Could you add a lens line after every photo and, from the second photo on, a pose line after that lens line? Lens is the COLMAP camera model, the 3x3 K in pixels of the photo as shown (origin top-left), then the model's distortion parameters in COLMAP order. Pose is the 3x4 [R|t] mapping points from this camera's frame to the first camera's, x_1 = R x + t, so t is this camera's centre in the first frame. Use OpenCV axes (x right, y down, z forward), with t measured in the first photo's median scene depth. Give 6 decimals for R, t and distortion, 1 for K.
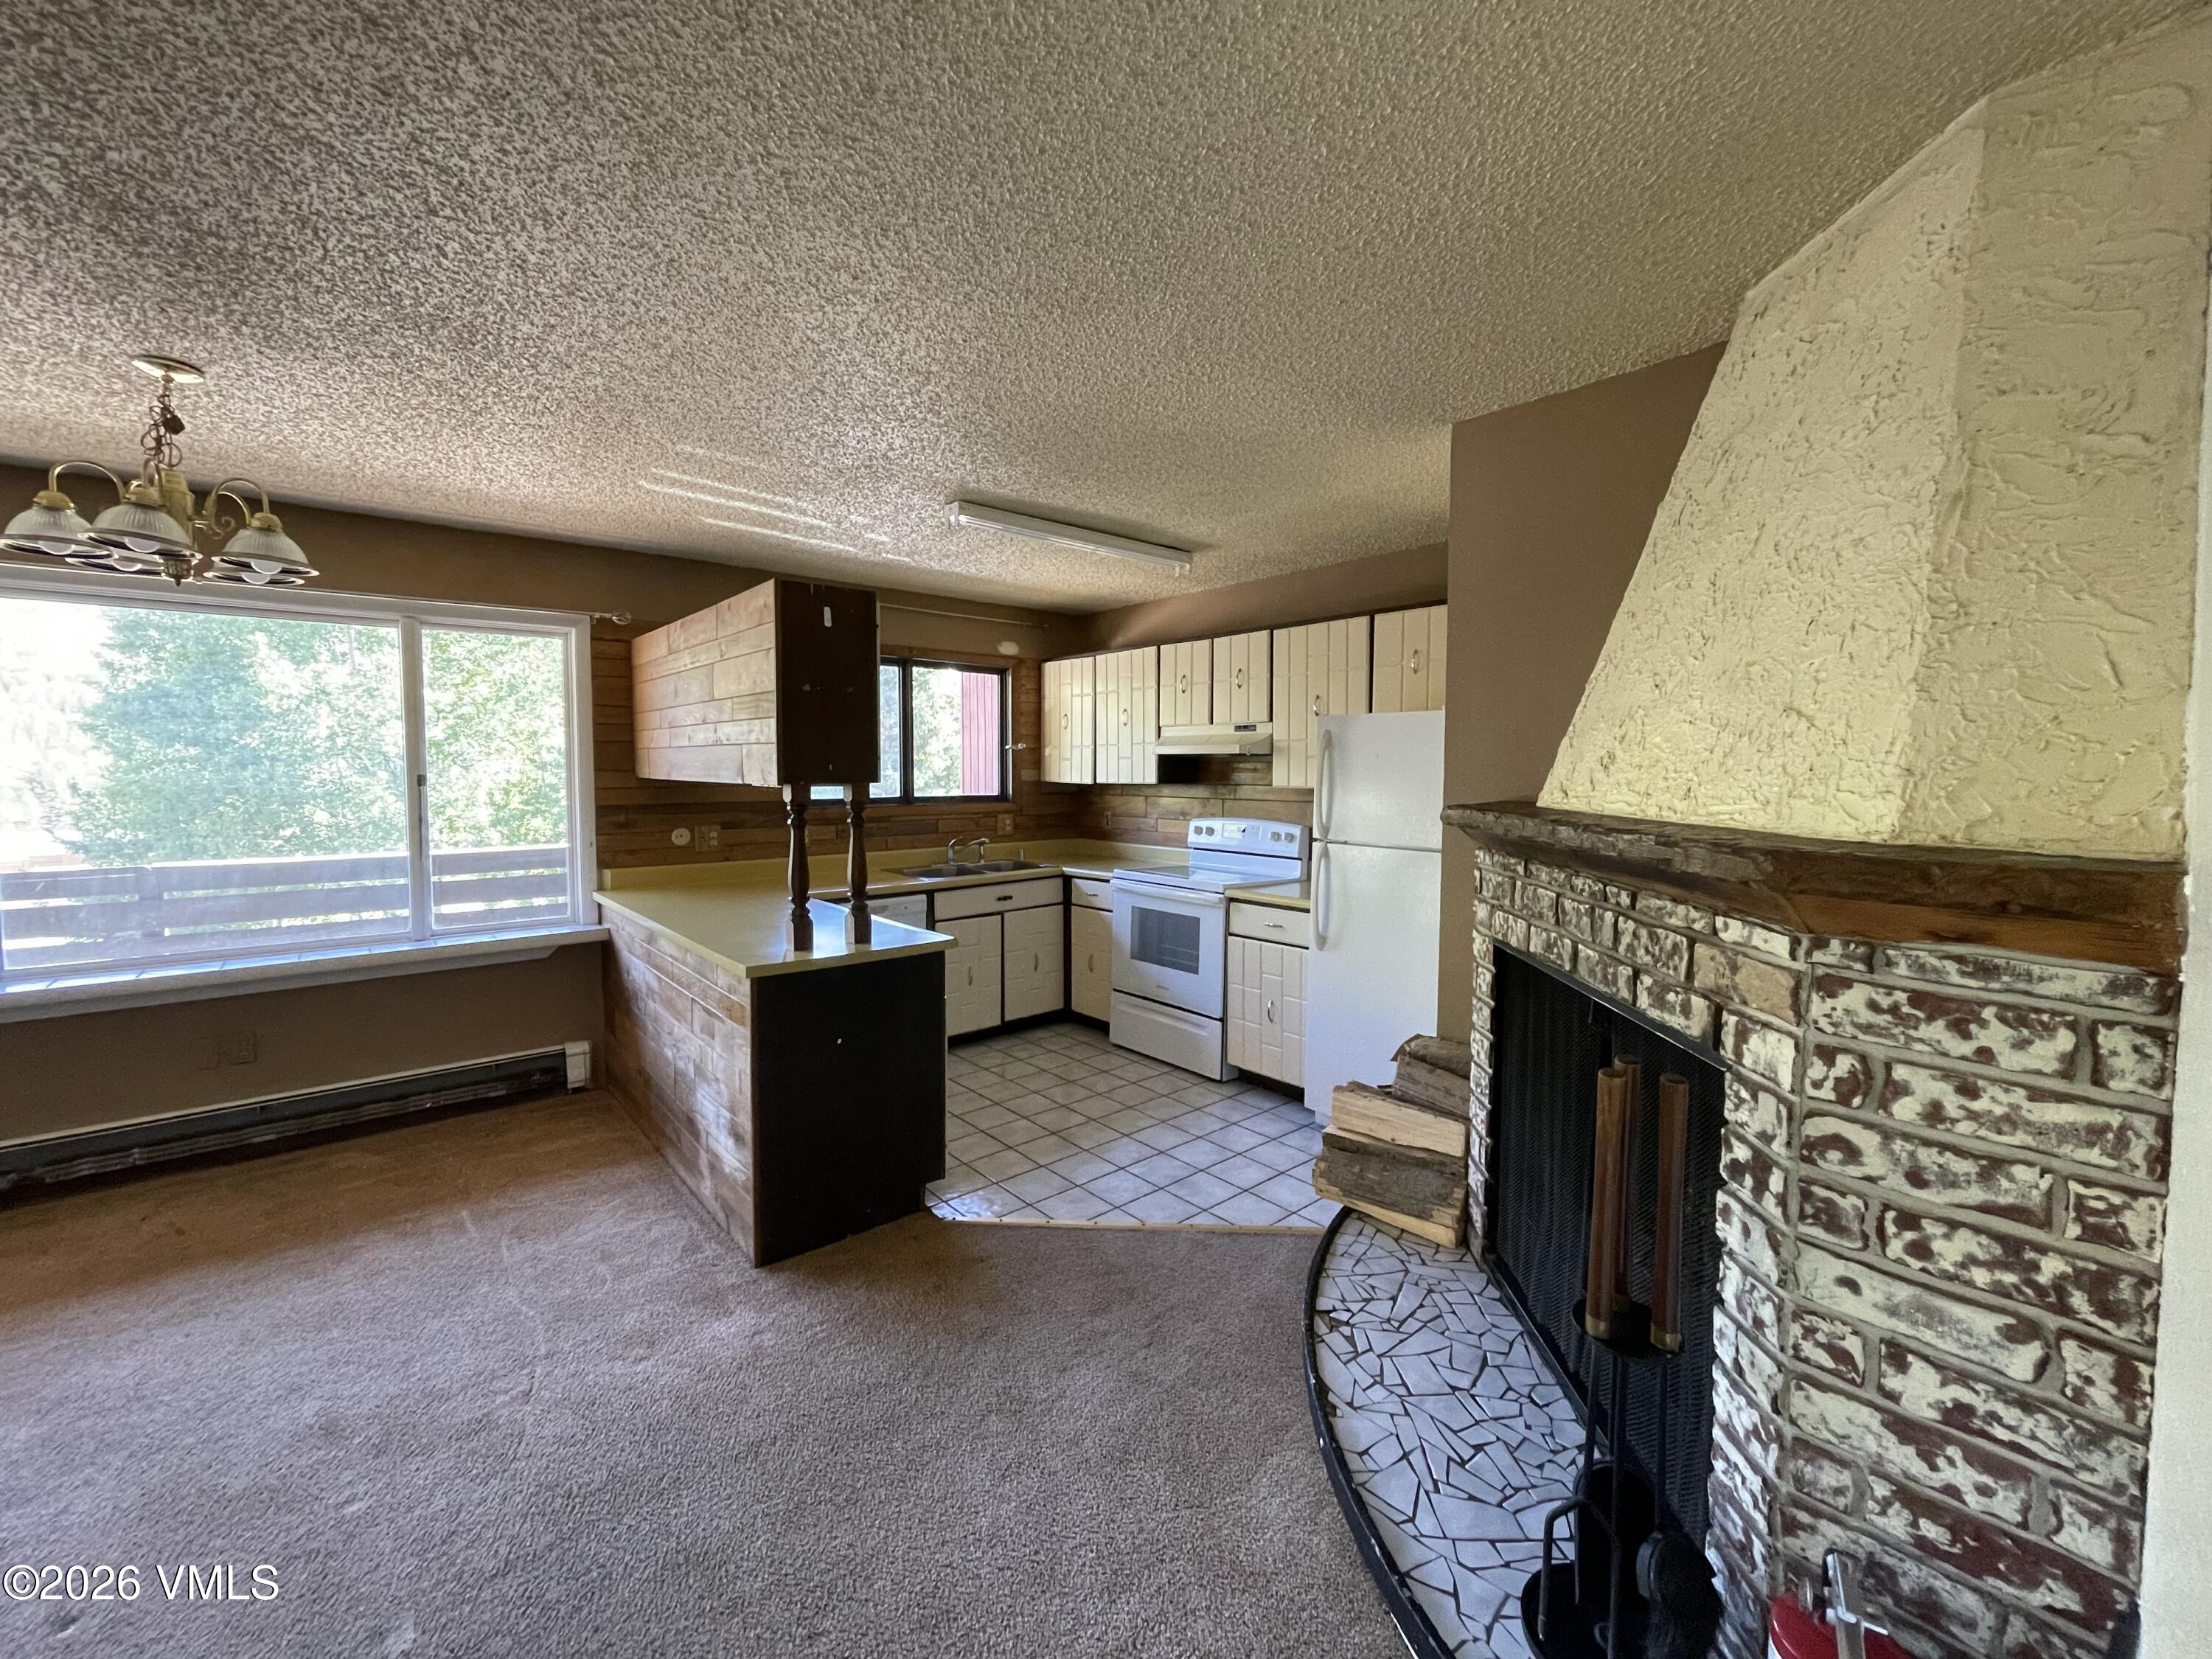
lens RADIAL K [[893.1, 0, 1101.5], [0, 893.1, 816.1], [0, 0, 1]] dist [-0.016716, -0.000004]
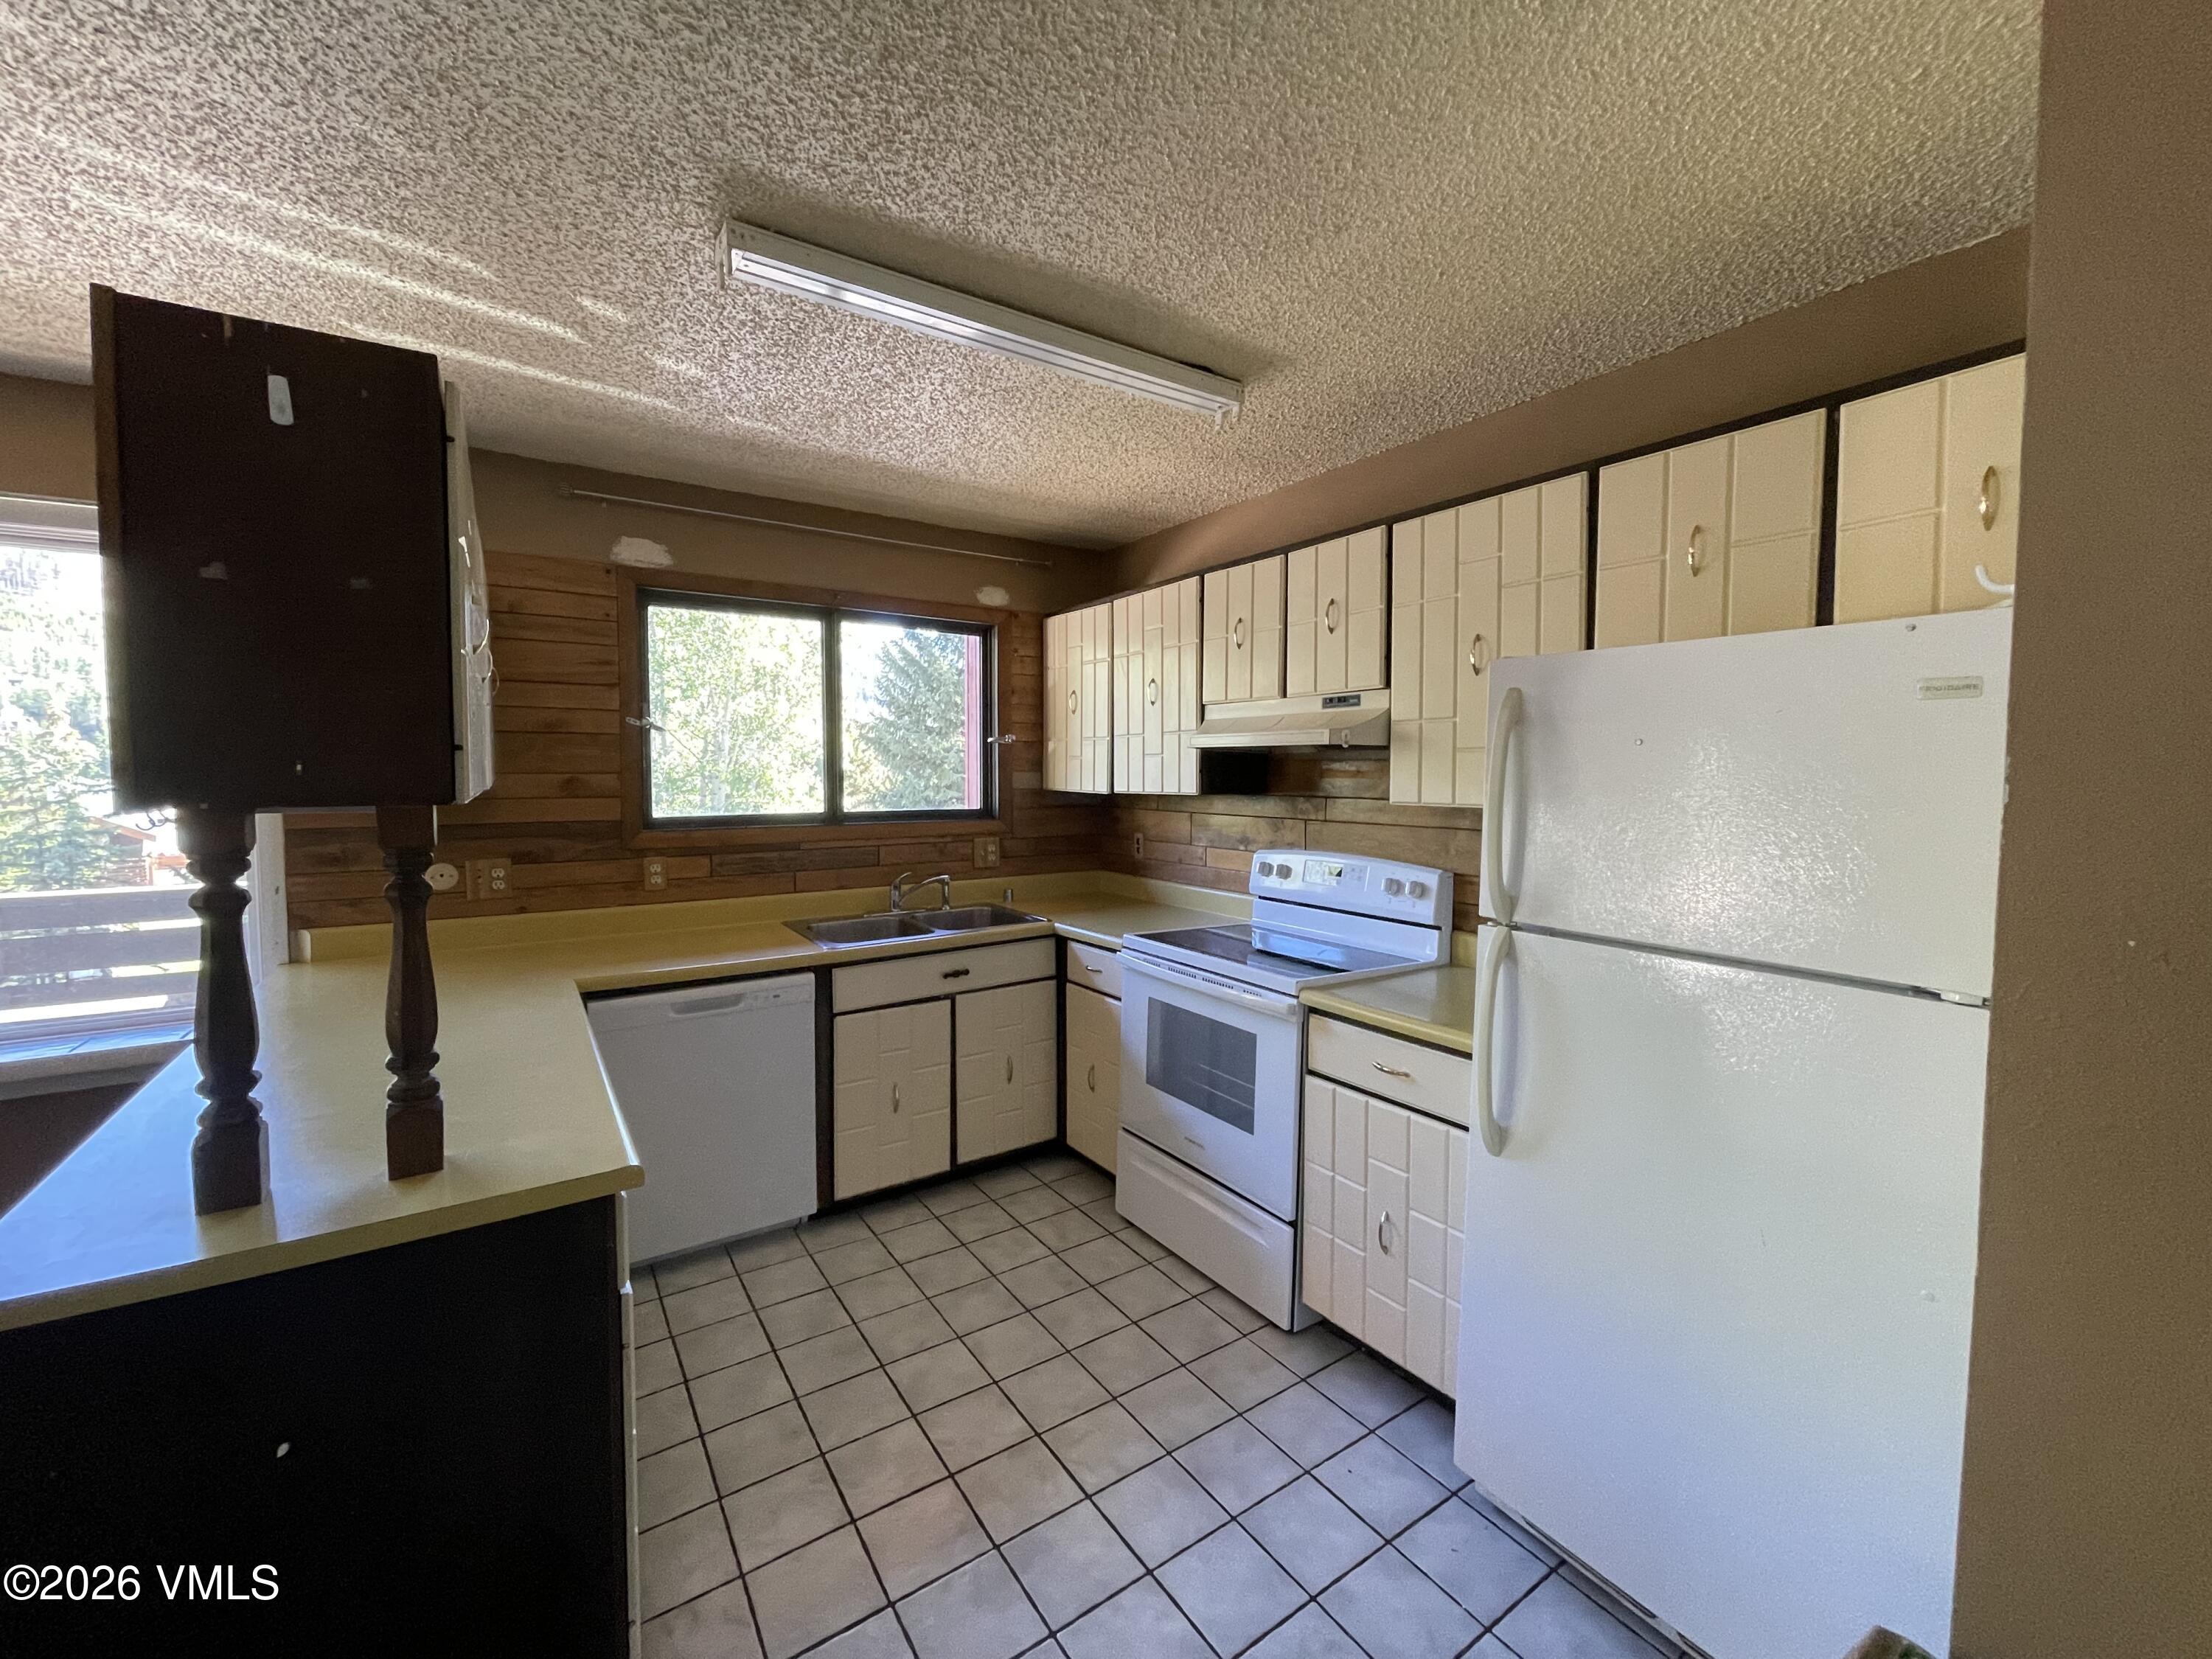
lens RADIAL K [[893.1, 0, 1101.5], [0, 893.1, 816.1], [0, 0, 1]] dist [-0.016716, -0.000004]
pose [[0.993587, 0.005892, -0.112919, 0.067572], [-0.006250, 0.999977, -0.002810, -0.019991], [0.112900, 0.003497, 0.993600, 0.381543]]
